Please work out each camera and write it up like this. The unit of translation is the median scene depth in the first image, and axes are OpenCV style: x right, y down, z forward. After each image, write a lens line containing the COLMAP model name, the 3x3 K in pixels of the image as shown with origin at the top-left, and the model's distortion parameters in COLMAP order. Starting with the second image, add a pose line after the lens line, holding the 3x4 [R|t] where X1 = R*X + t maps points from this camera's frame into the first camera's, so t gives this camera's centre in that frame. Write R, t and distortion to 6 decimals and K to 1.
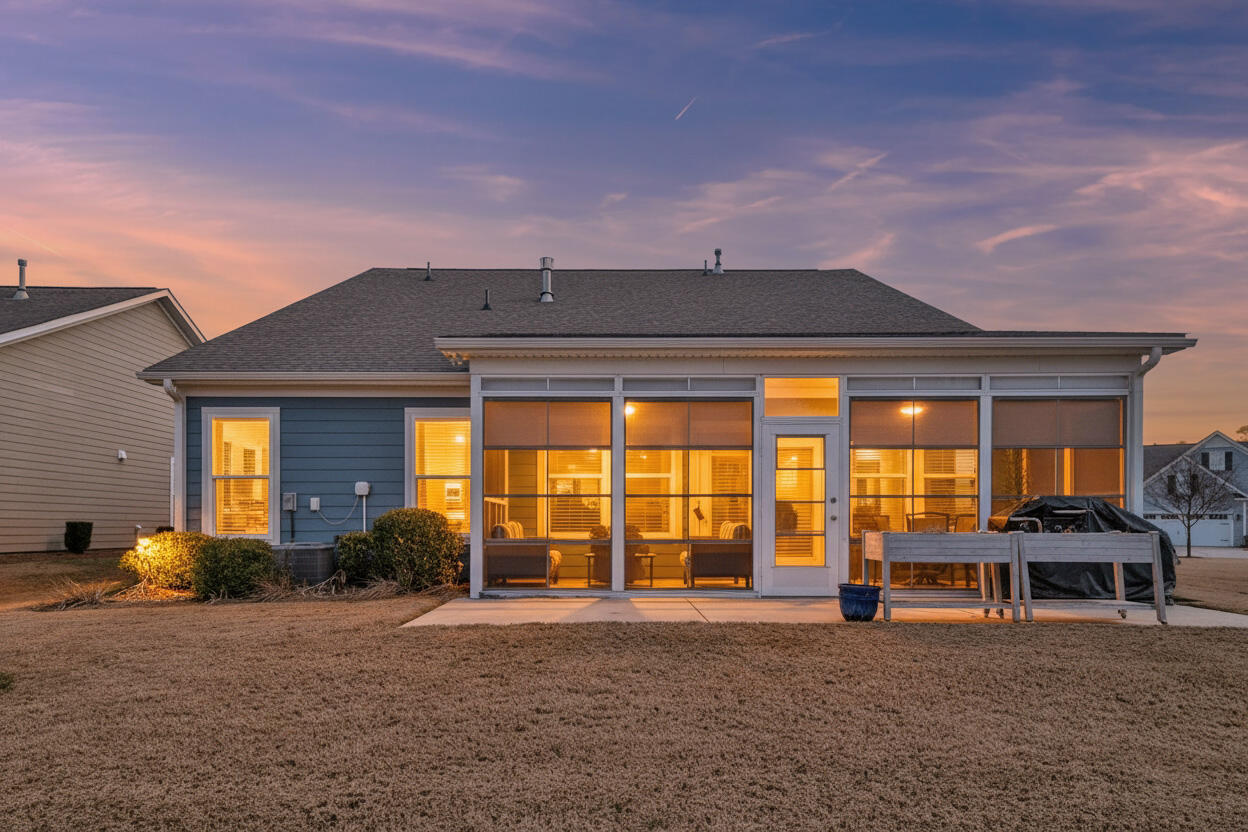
lens RADIAL K [[858.4, 0, 641.7], [0, 858.4, 426.2], [0, 0, 1]] dist [0.012992, 0.001345]
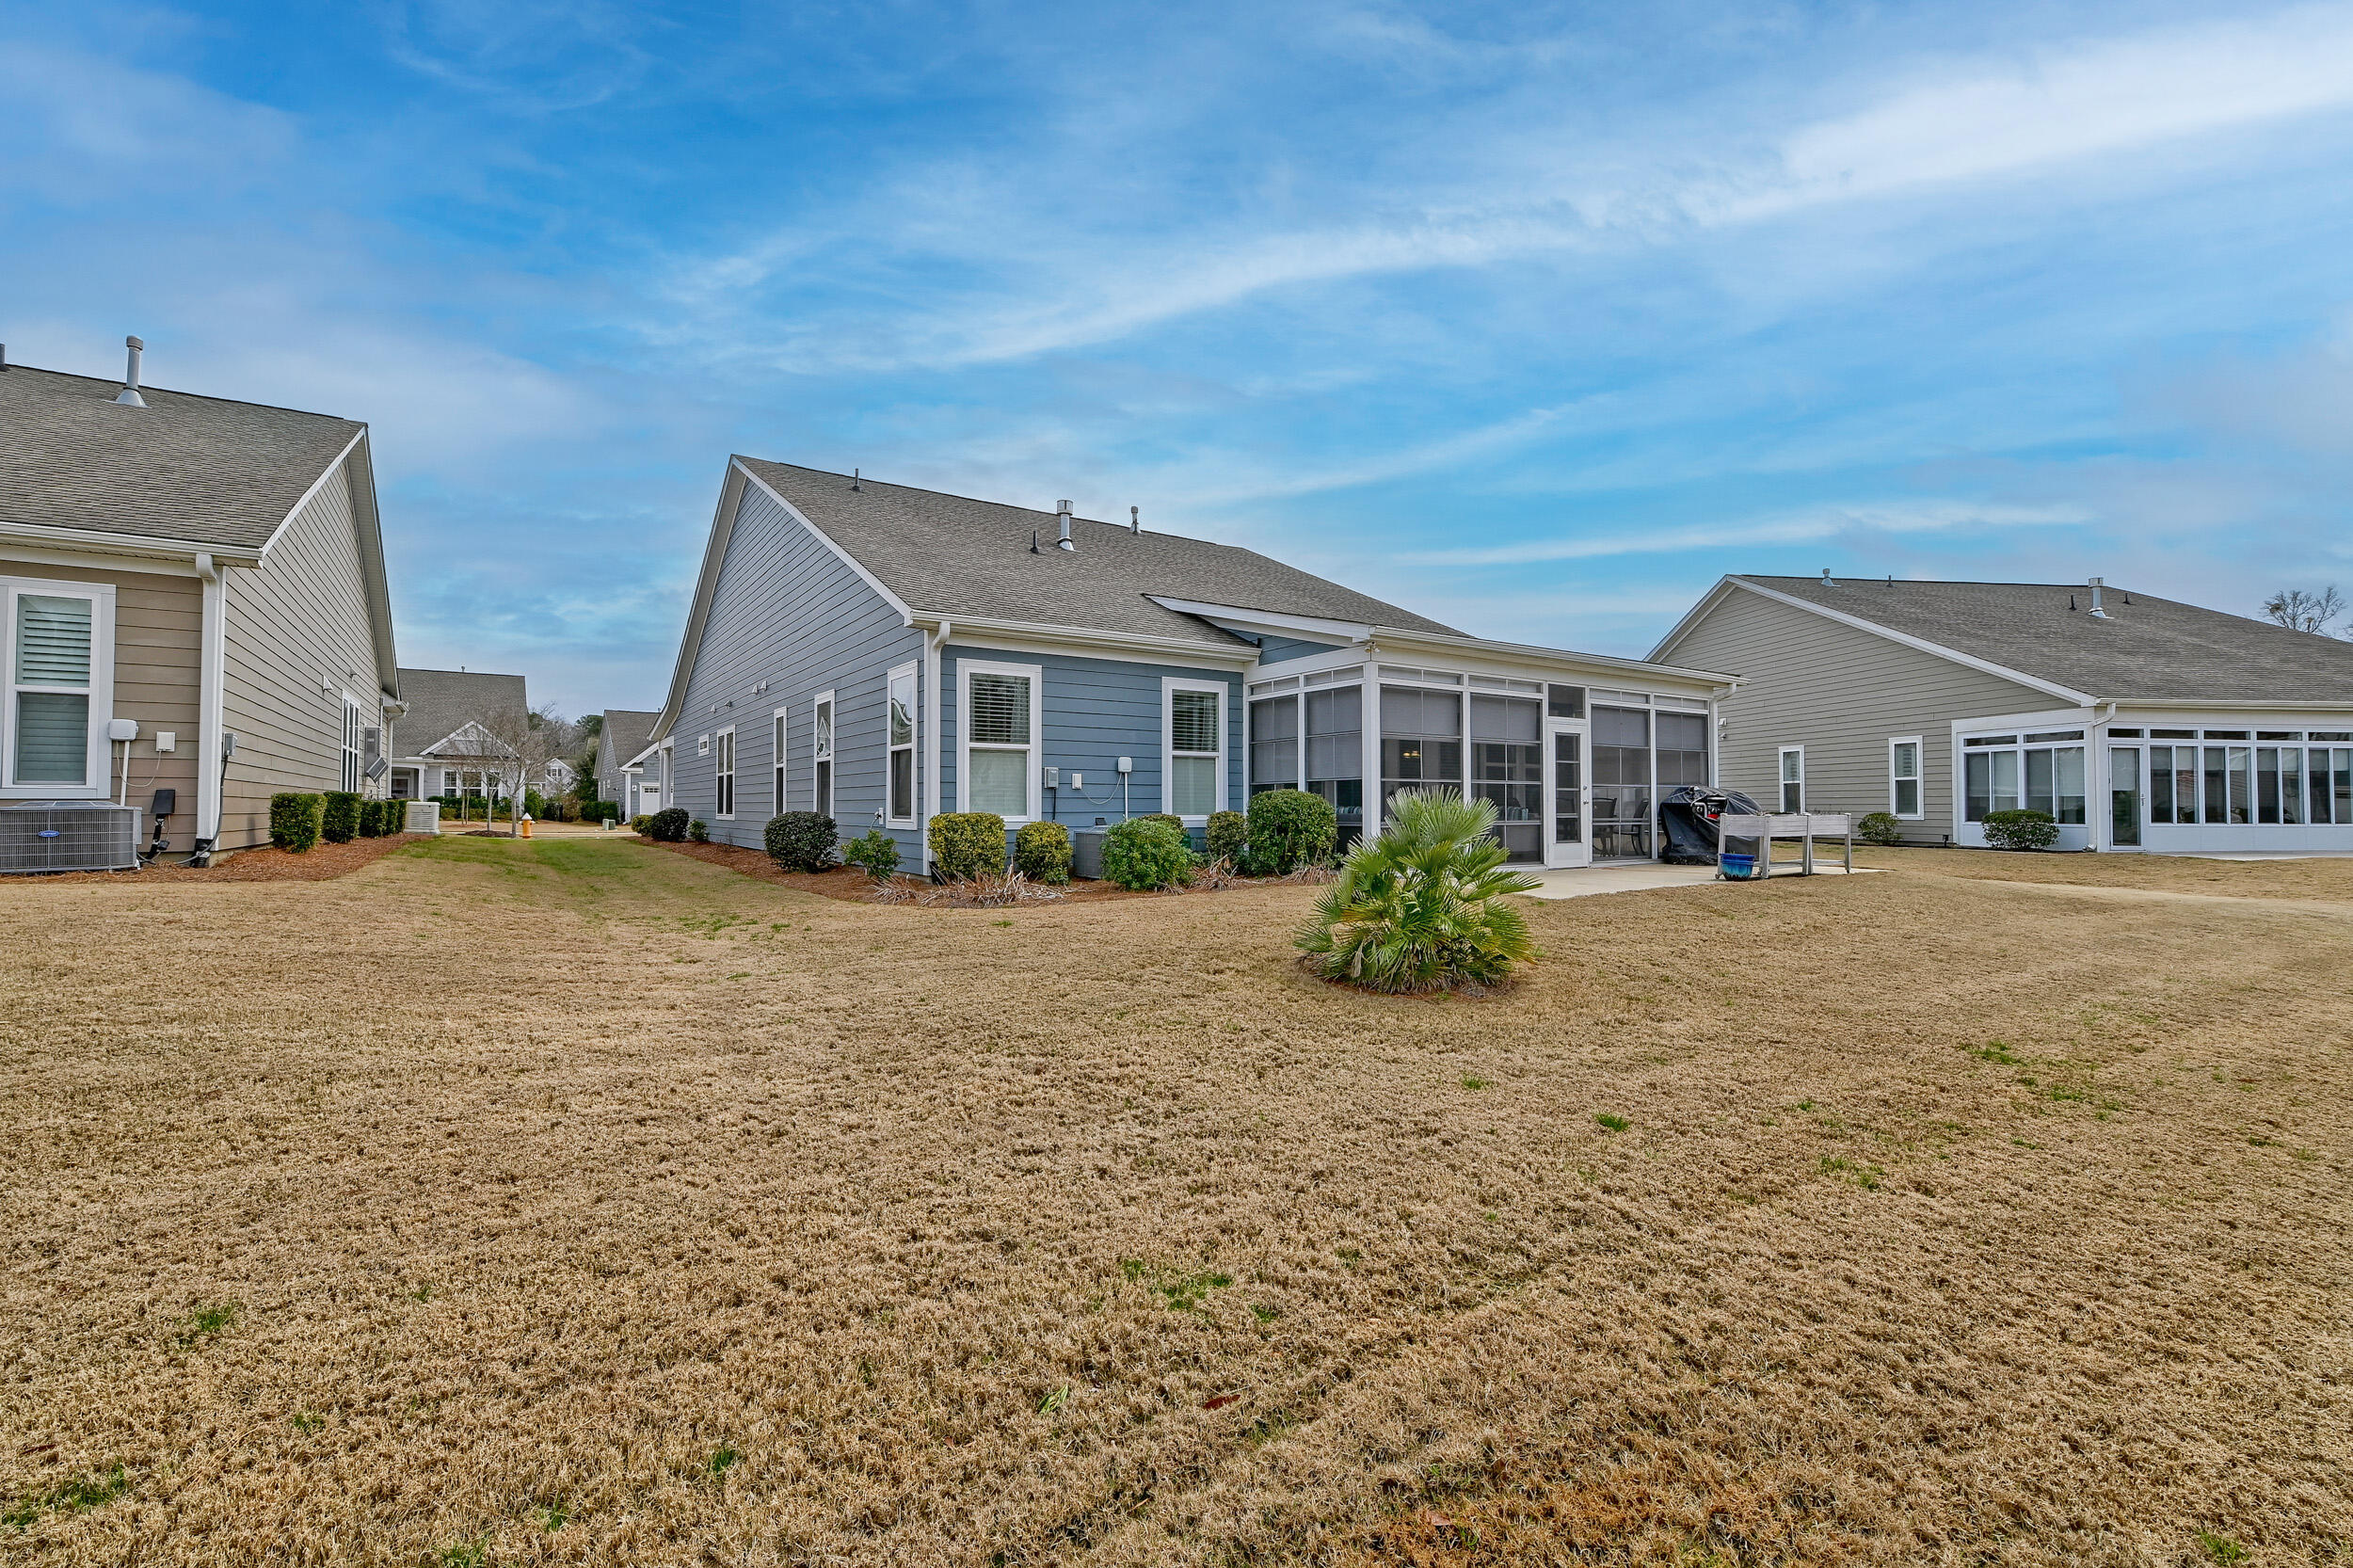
lens RADIAL K [[994.2, 0, 1176.5], [0, 994.2, 784.0], [0, 0, 1]] dist [-0.038034, -0.000011]
pose [[0.842505, 0.016051, 0.538449, -0.834054], [-0.068283, 0.994675, 0.077191, 0.009240], [-0.534343, -0.101800, 0.839115, 0.103379]]
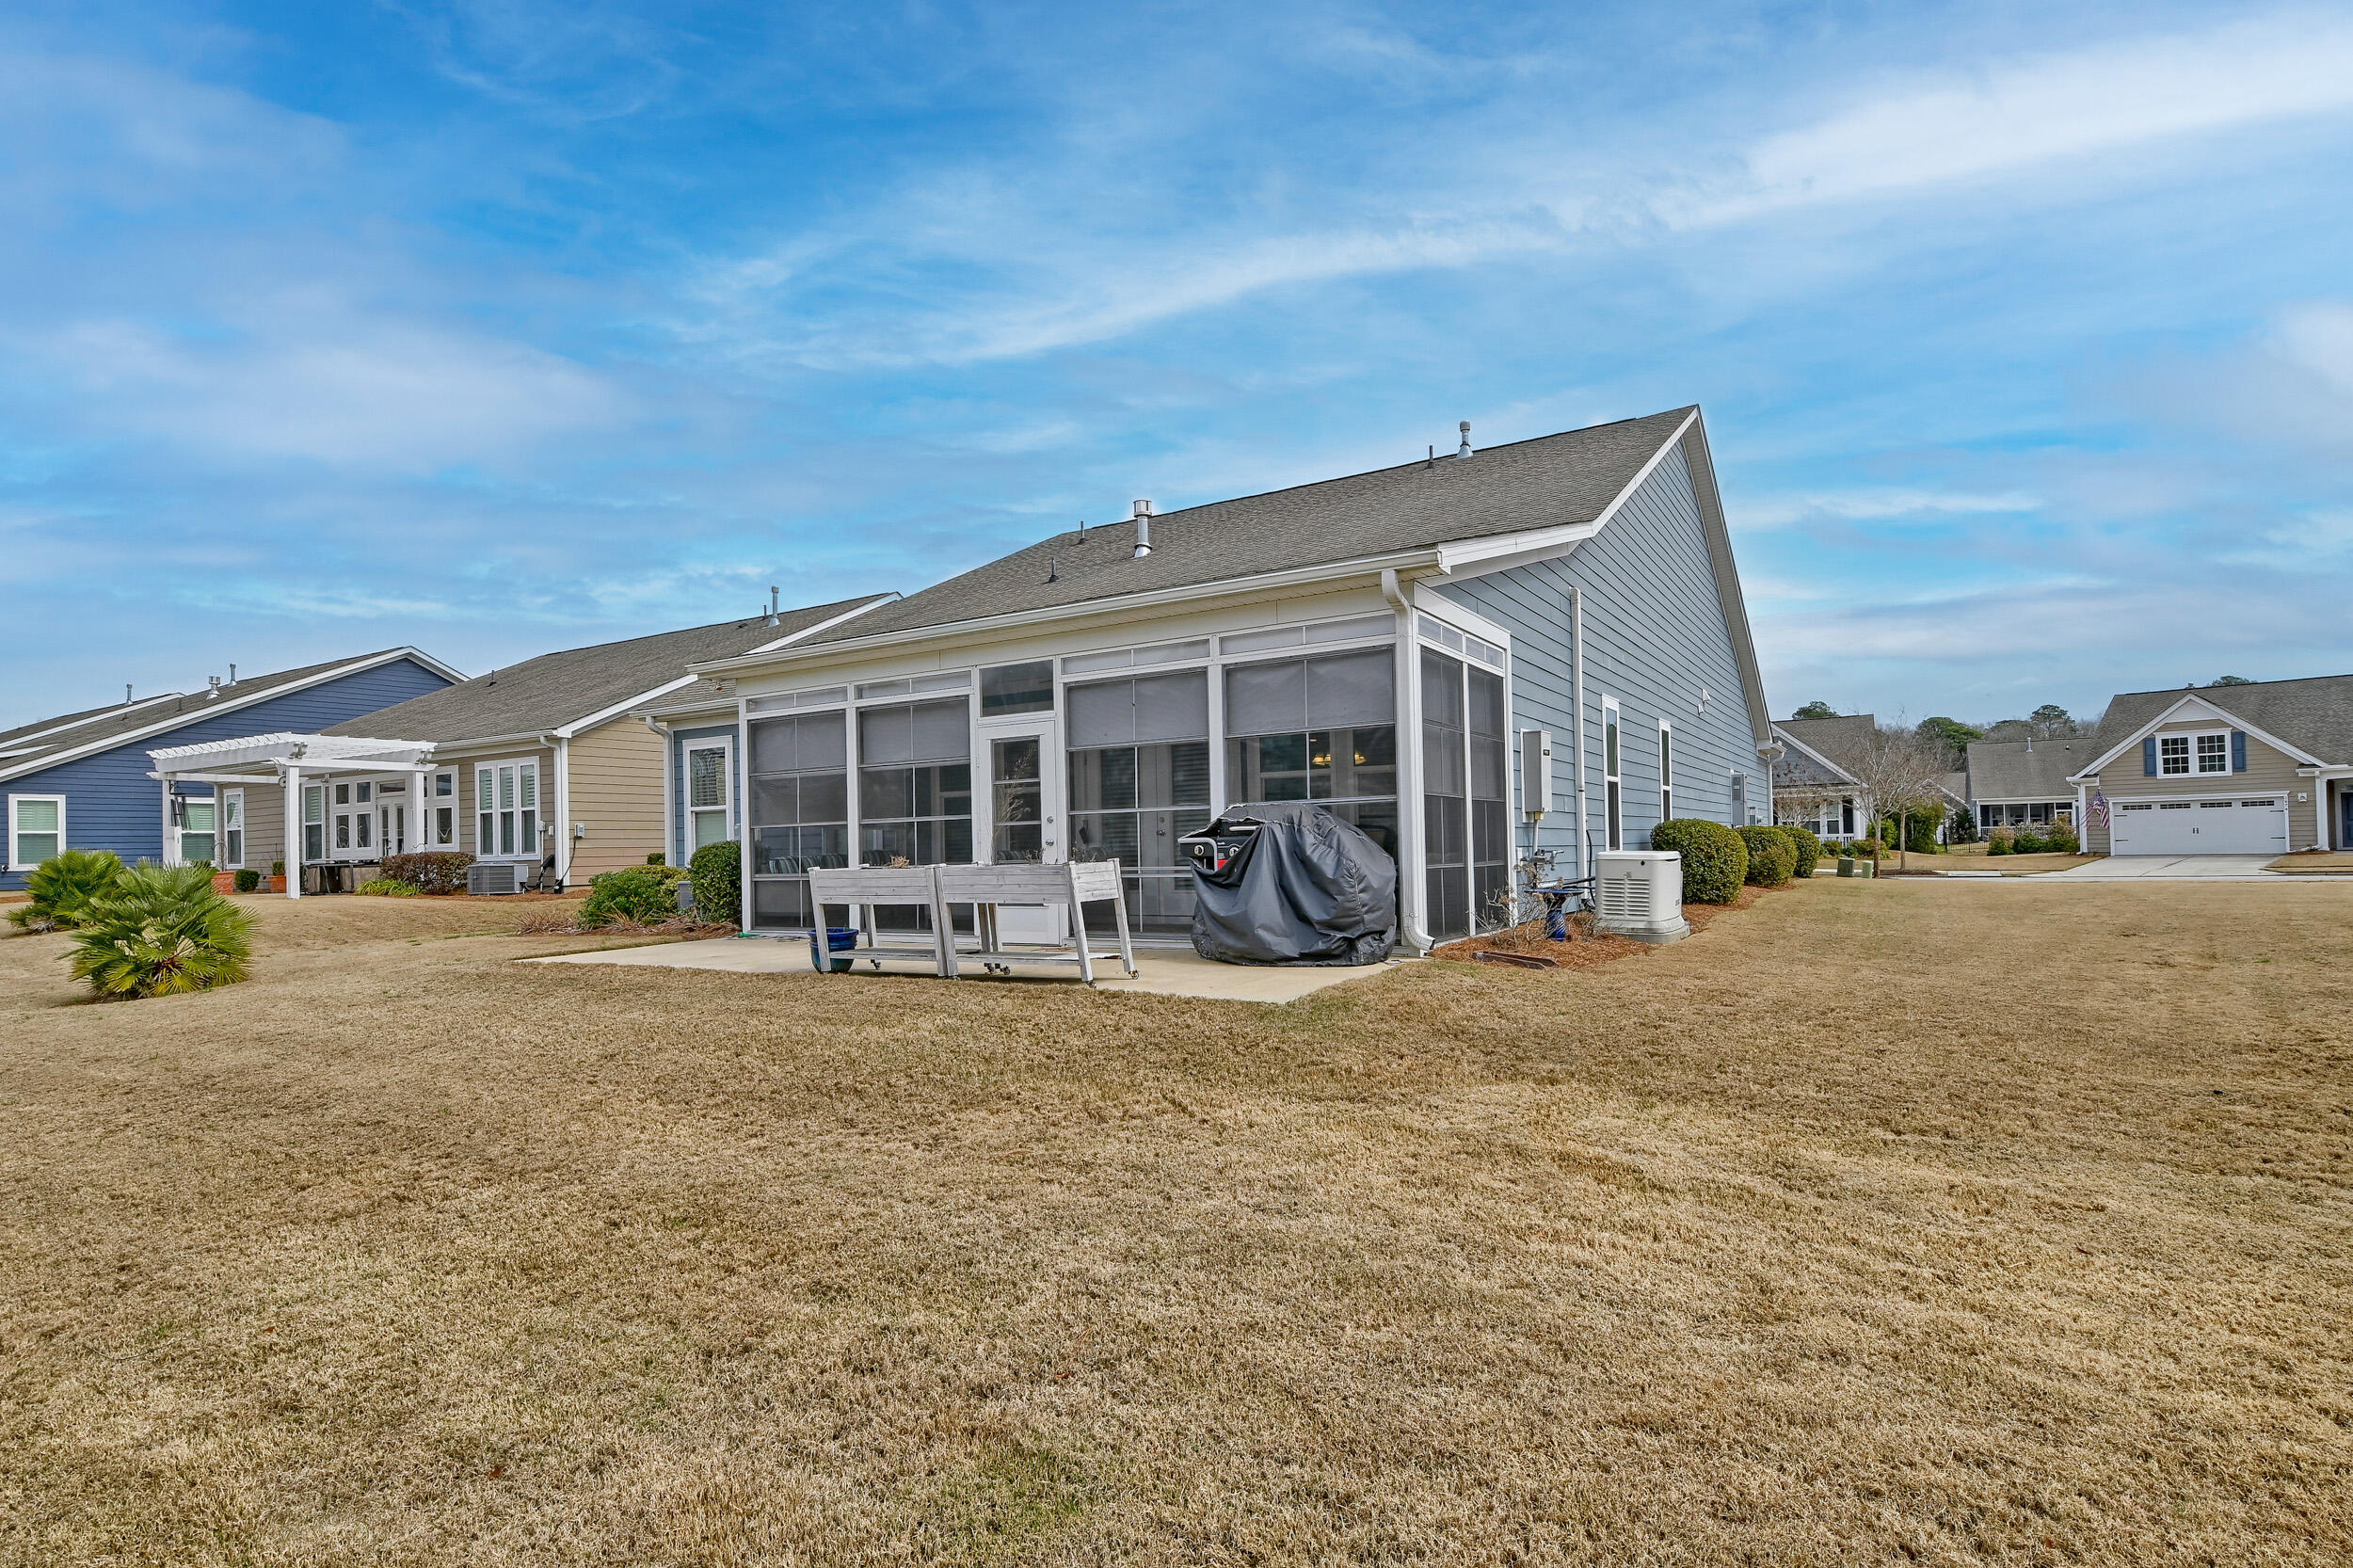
lens RADIAL K [[1179.7, 0, 1176.5], [0, 1179.7, 784.0], [0, 0, 1]] dist [0.002191, 0.000157]
pose [[0.833722, -0.044208, -0.550412, 0.751284], [0.091621, 0.994048, 0.058941, 0.001394], [0.544530, -0.099570, 0.832810, 0.149161]]
